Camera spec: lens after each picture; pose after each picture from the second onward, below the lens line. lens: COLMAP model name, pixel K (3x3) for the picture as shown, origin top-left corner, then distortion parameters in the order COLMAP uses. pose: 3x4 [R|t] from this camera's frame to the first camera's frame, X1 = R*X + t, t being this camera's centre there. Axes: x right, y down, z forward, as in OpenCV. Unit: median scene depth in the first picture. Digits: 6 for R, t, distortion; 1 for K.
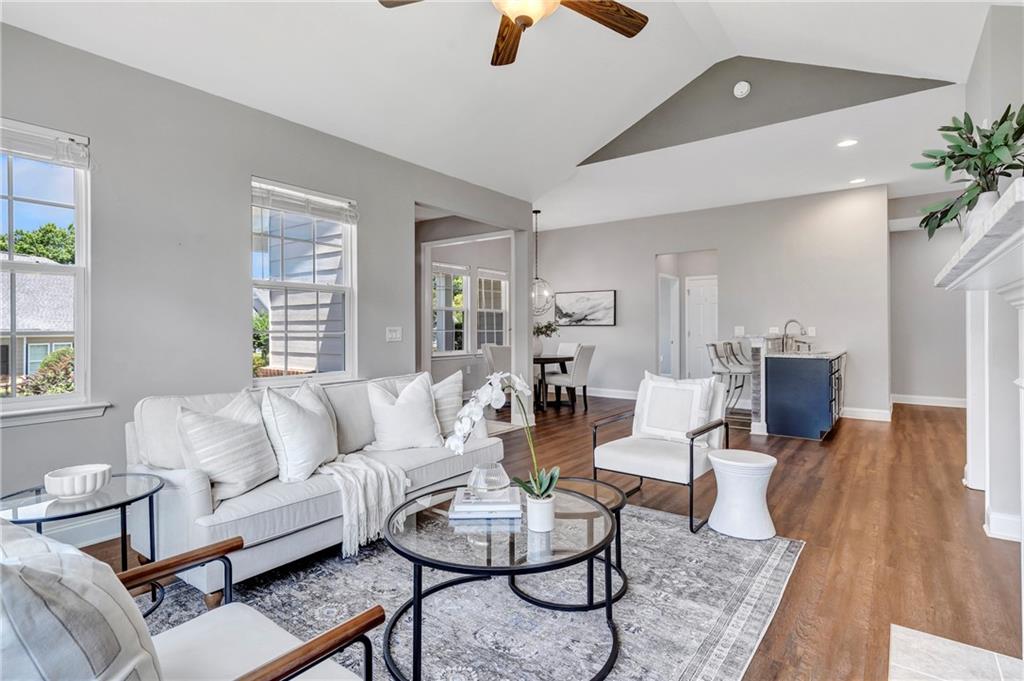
lens RADIAL K [[506.7, 0, 510.5], [0, 506.7, 336.1], [0, 0, 1]] dist [-0.000869, -0.000026]
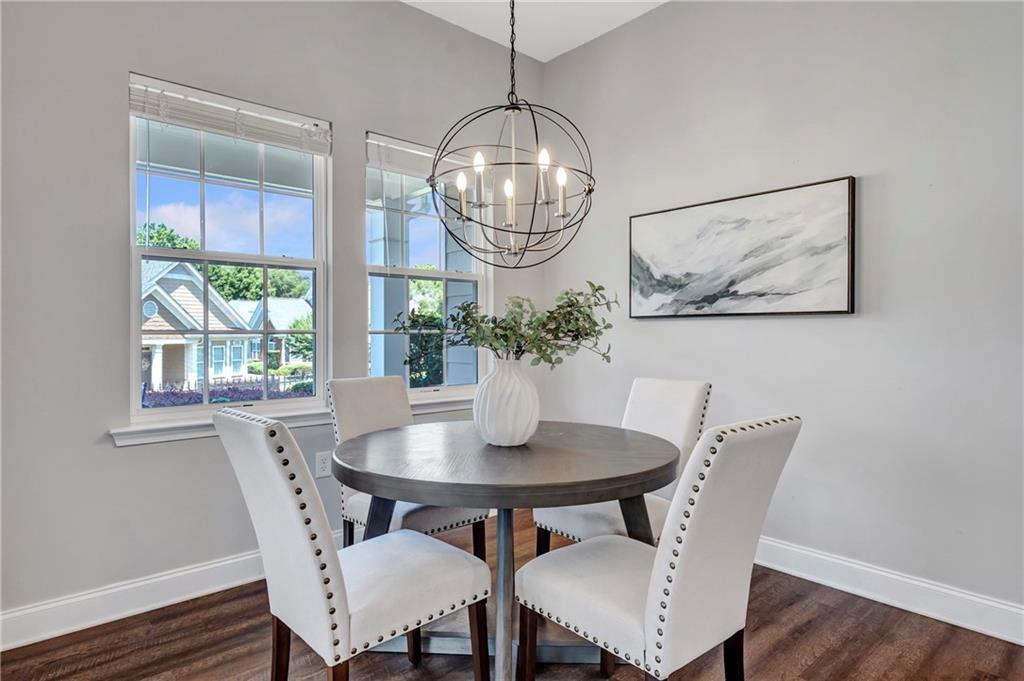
lens RADIAL K [[598.1, 0, 515.7], [0, 598.1, 338.3], [0, 0, 1]] dist [0.001094, -0.000011]
pose [[0.983830, 0.003444, -0.179071, 0.089428], [-0.003548, 0.999994, -0.000261, -0.007635], [0.179069, 0.000892, 0.983836, 0.647674]]
